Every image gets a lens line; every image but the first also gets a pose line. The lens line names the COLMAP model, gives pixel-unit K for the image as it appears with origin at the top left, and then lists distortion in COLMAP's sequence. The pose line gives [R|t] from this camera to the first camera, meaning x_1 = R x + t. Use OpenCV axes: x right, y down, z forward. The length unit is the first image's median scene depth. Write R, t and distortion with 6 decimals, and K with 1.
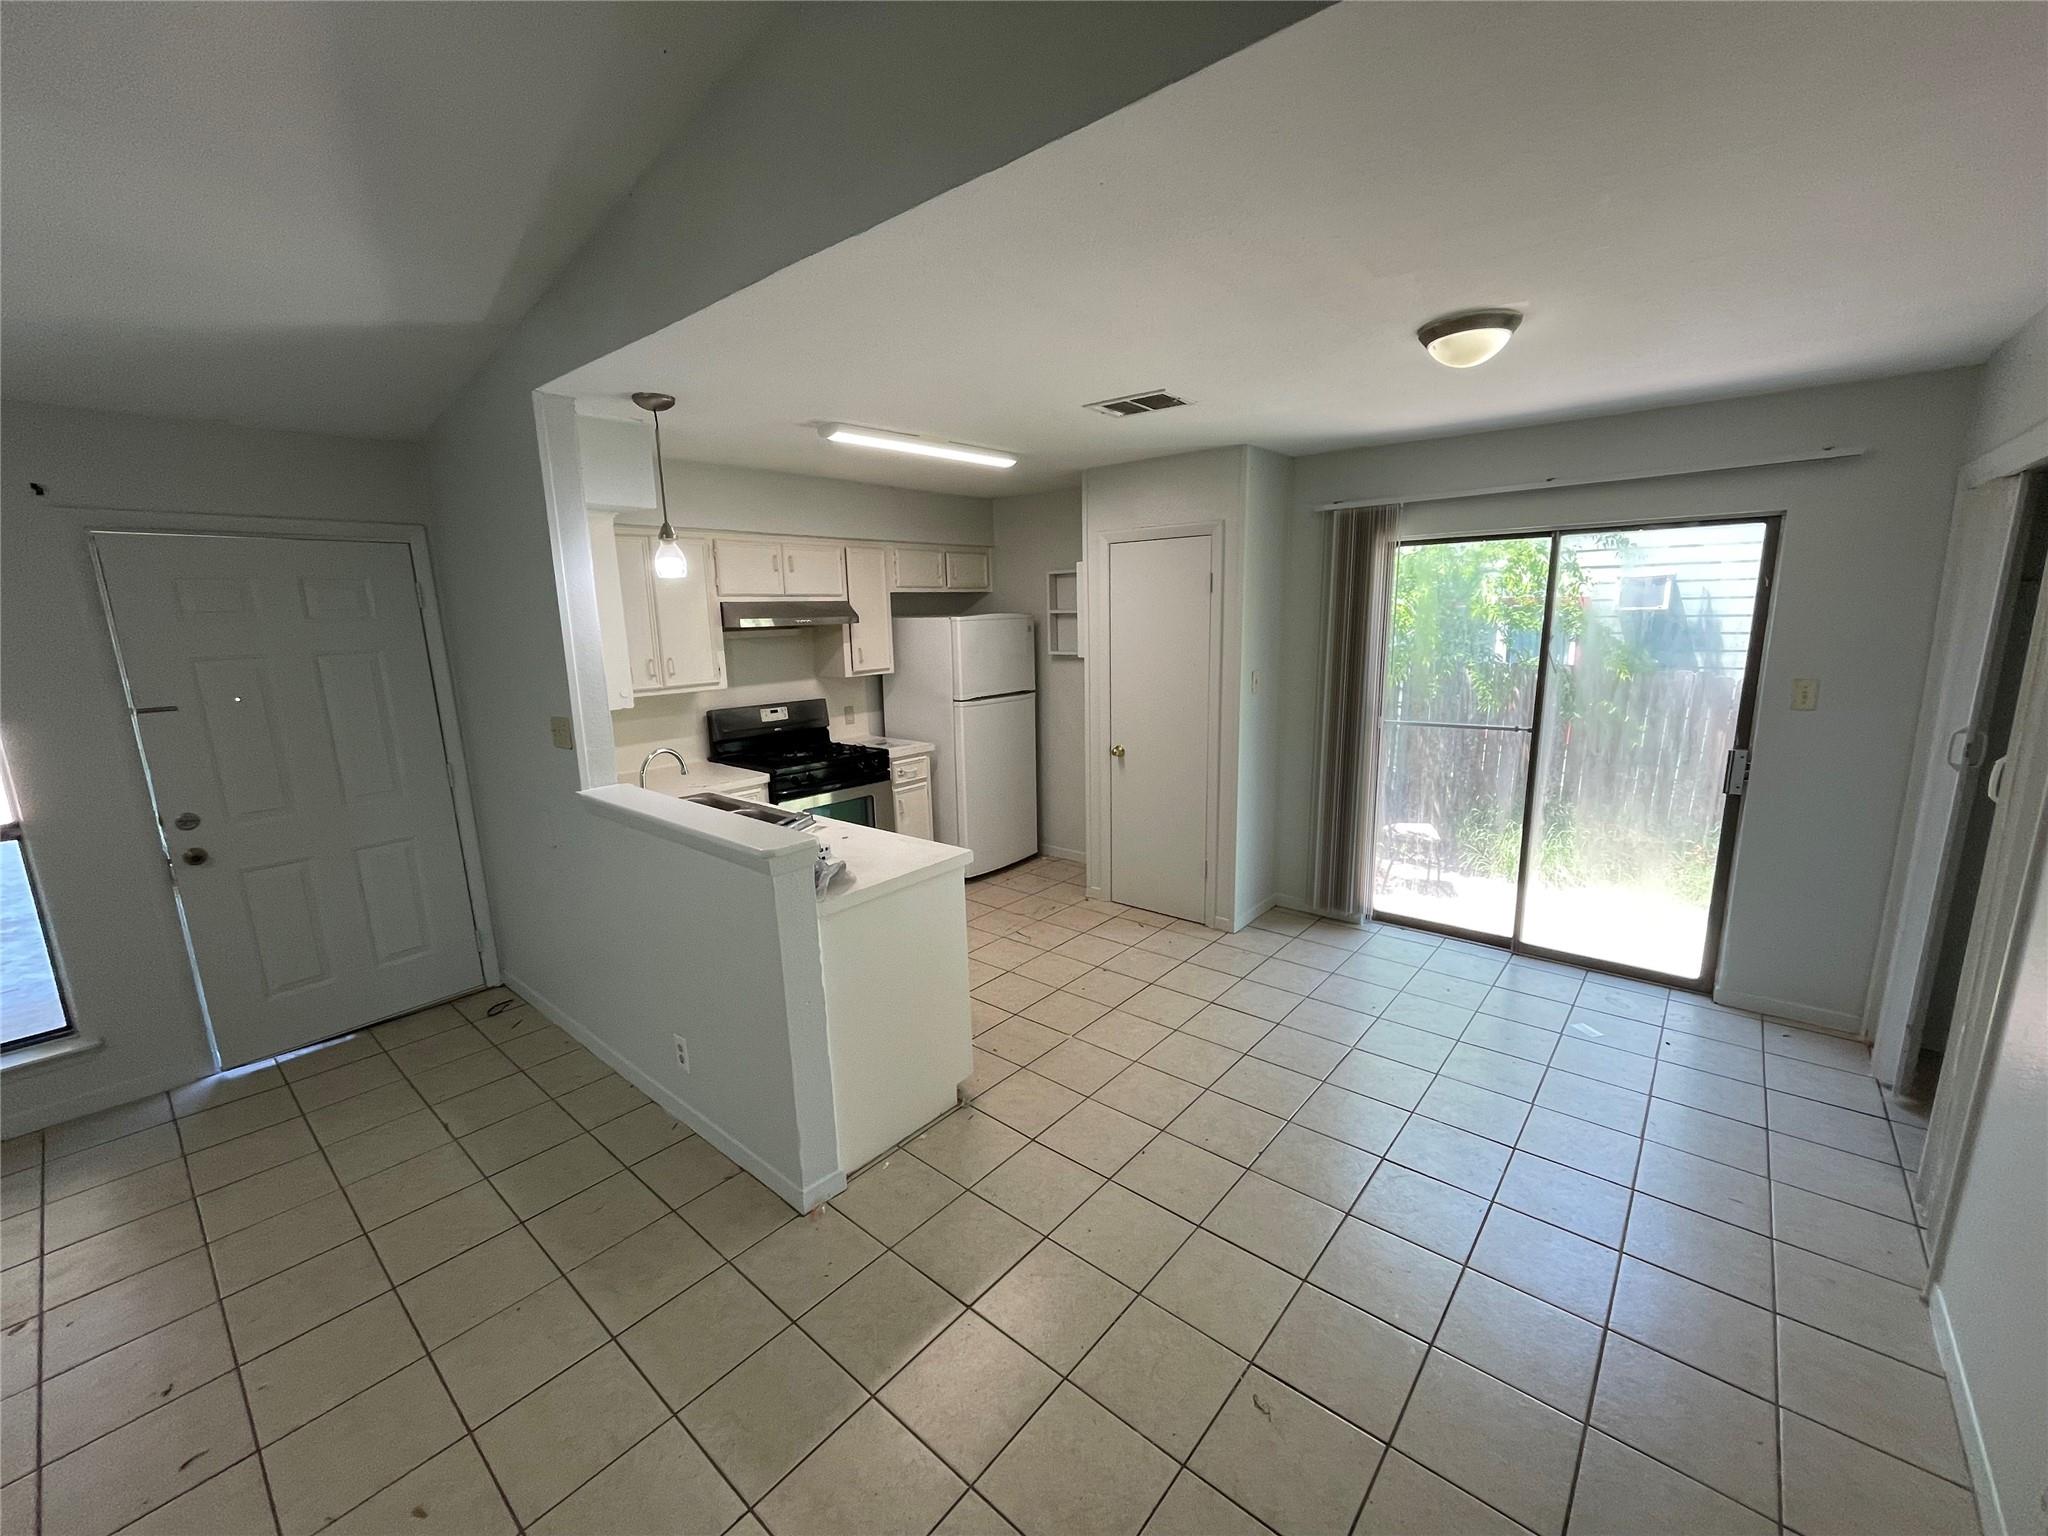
lens RADIAL K [[822.7, 0, 1028.9], [0, 822.7, 770.9], [0, 0, 1]] dist [-0.007855, 0.000494]
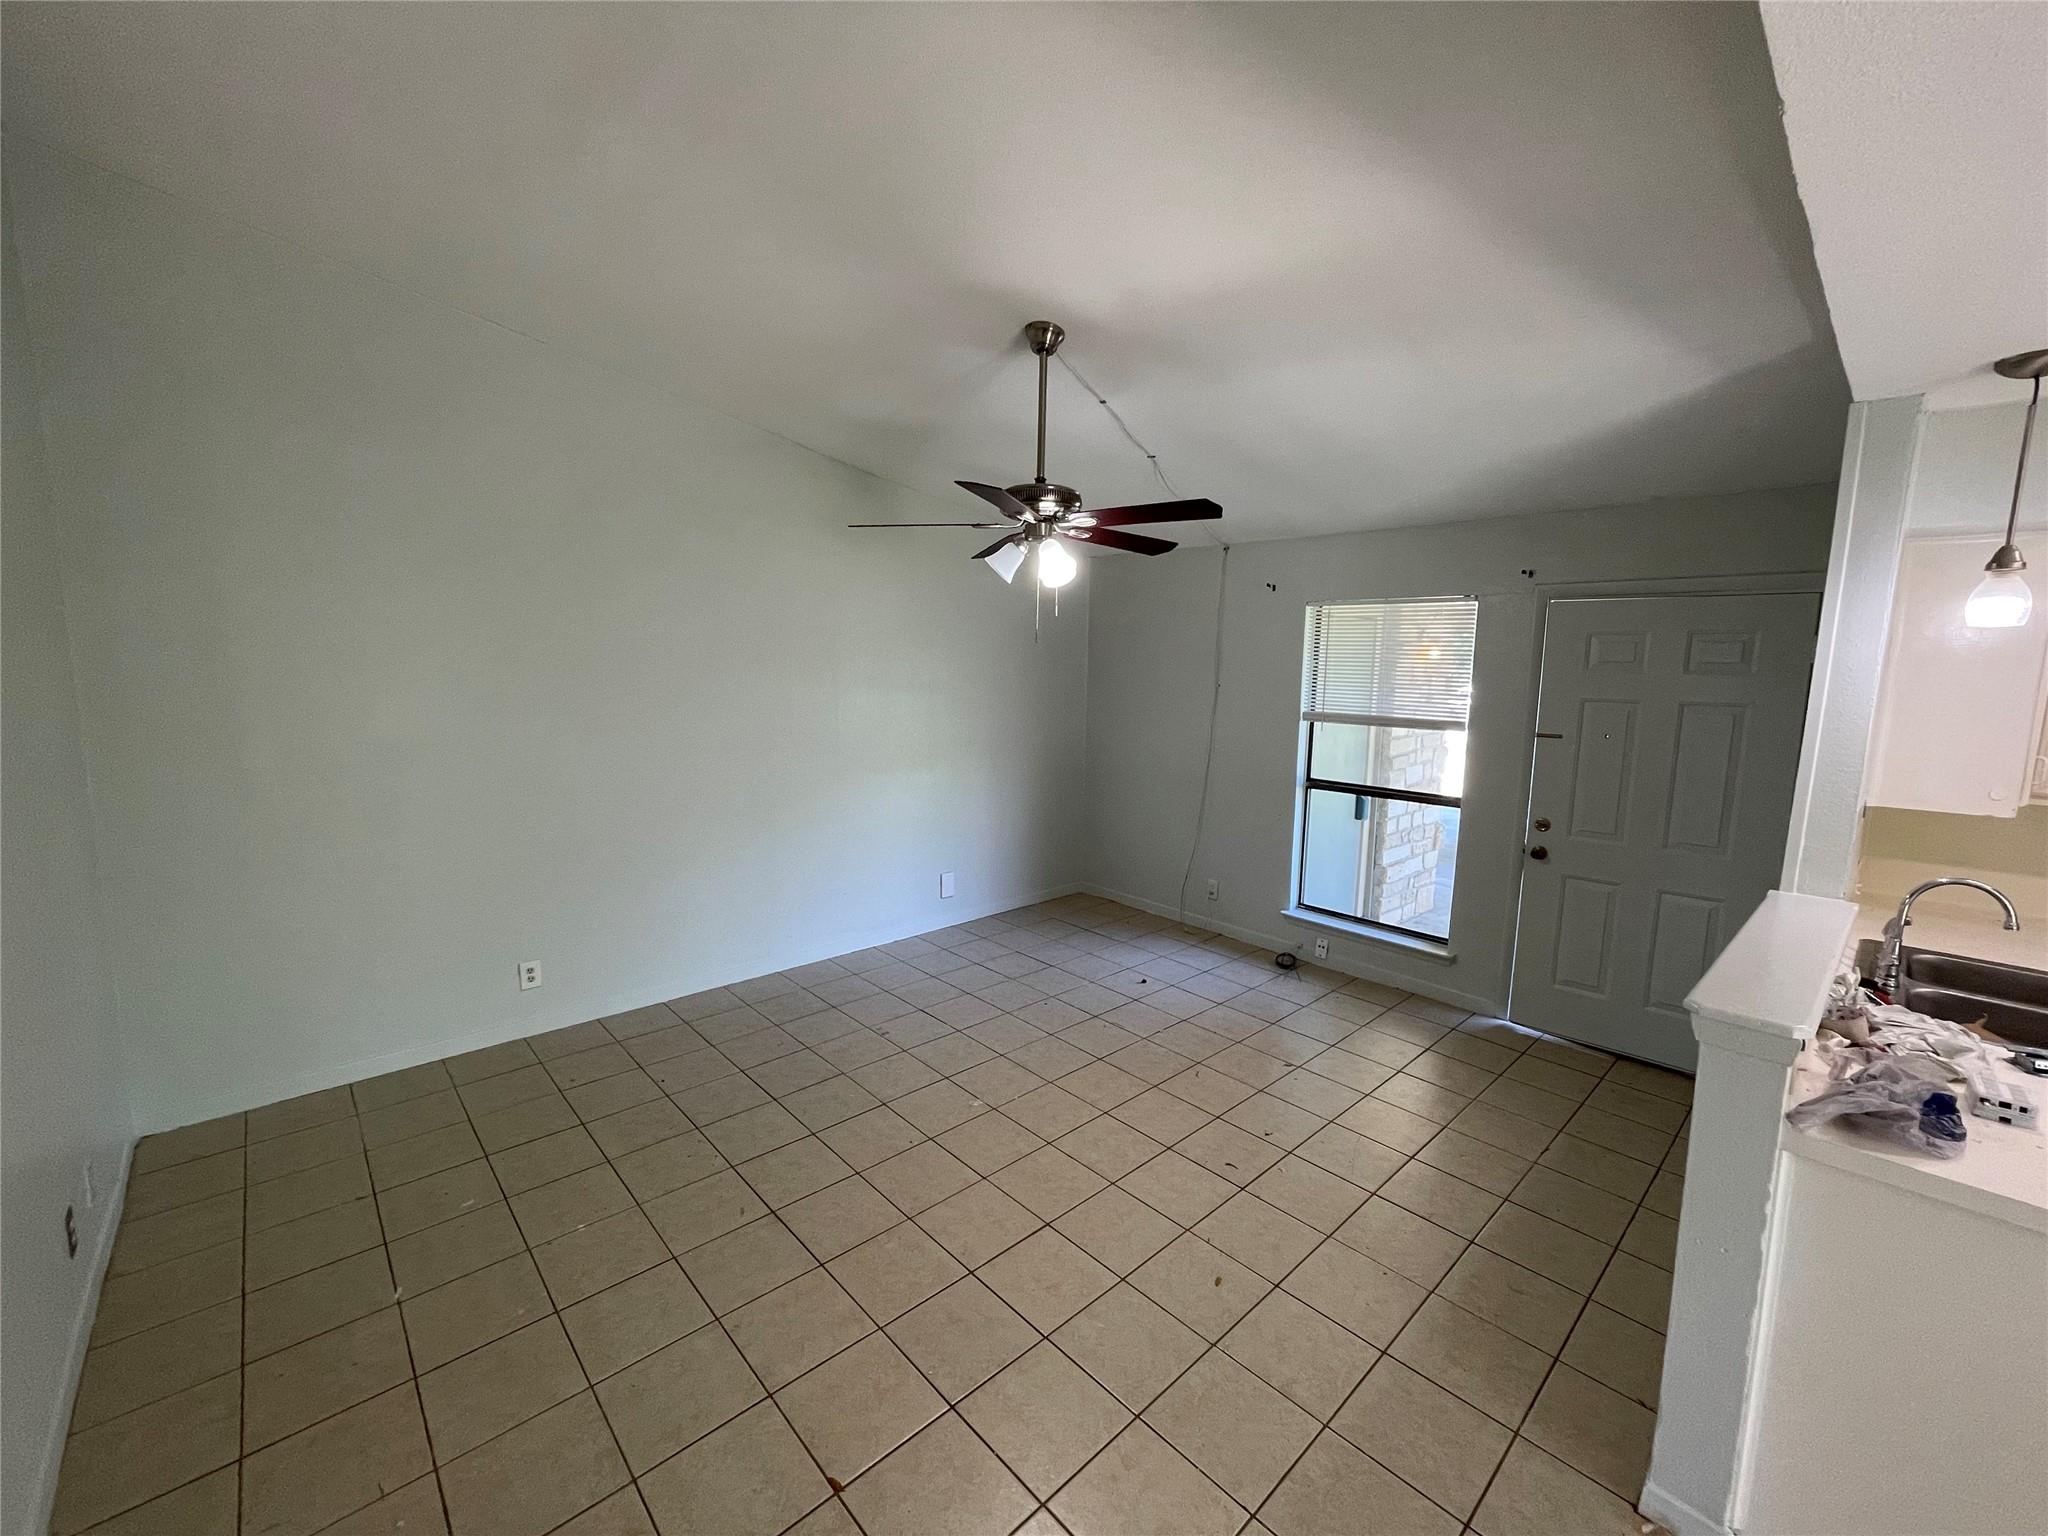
lens RADIAL K [[822.7, 0, 1022.9], [0, 822.7, 771.2], [0, 0, 1]] dist [-0.007855, 0.000494]
pose [[-0.121338, 0.151037, -0.981053, 0.213887], [-0.207225, 0.962723, 0.173845, -0.050616], [0.970739, 0.224393, -0.085516, 0.216841]]
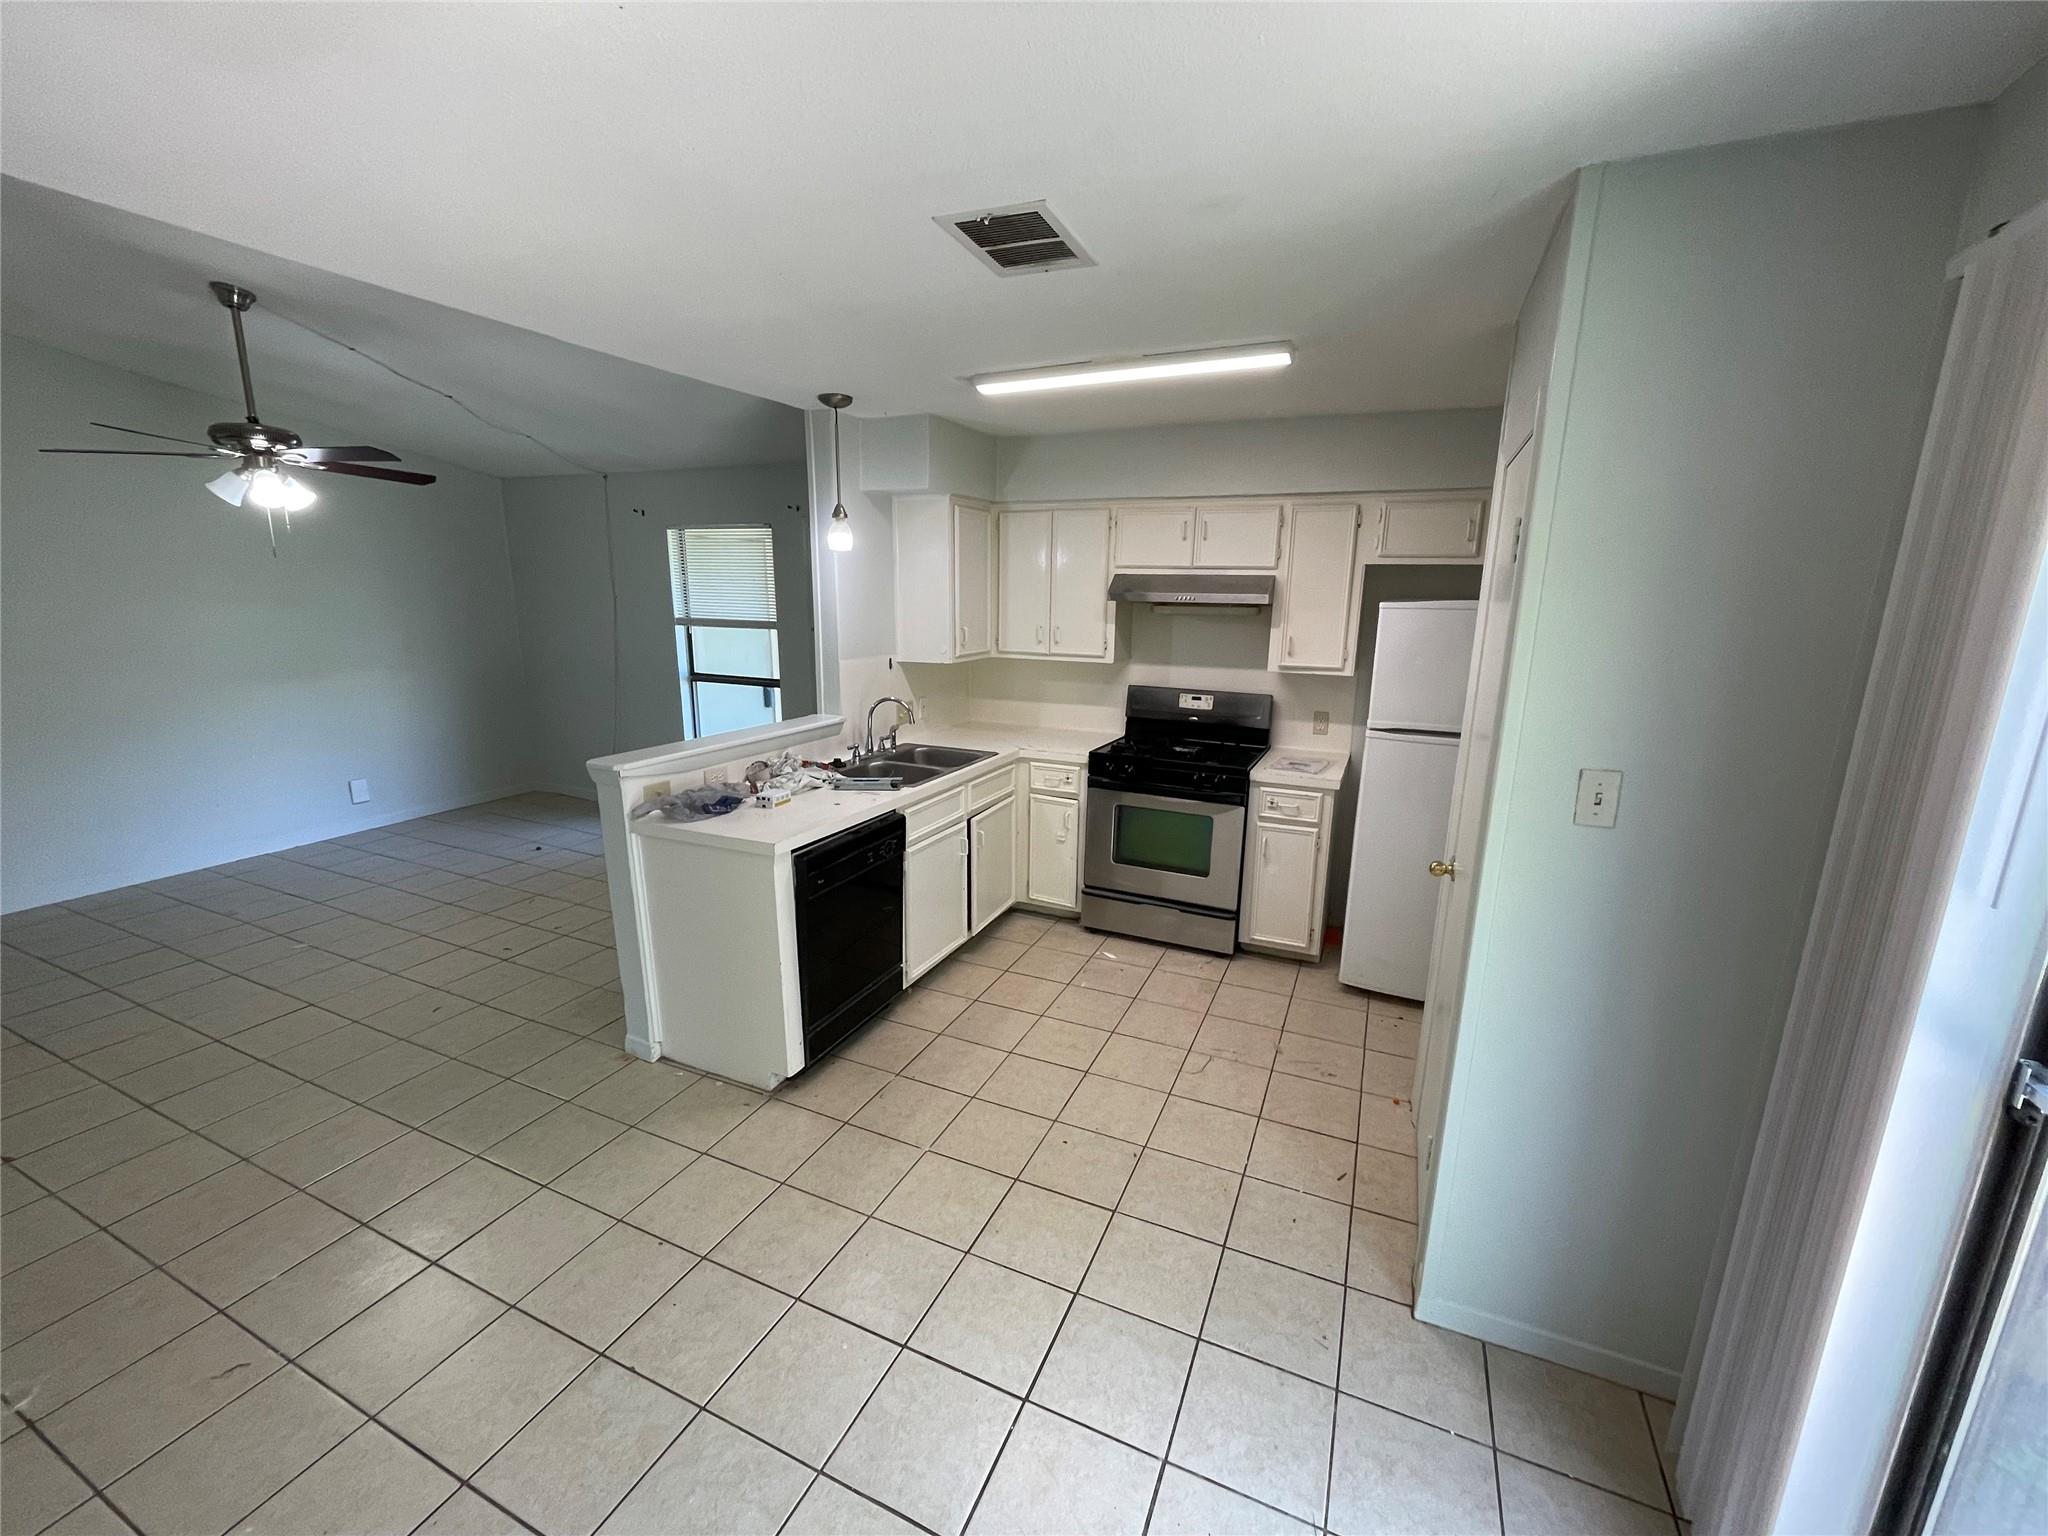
lens RADIAL K [[822.7, 0, 1027.6], [0, 822.7, 770.4], [0, 0, 1]] dist [-0.007855, 0.000494]
pose [[0.280575, 0.233579, -0.930977, 0.548208], [-0.206477, 0.961917, 0.179115, -0.133306], [0.937361, 0.141970, 0.318118, 0.619291]]
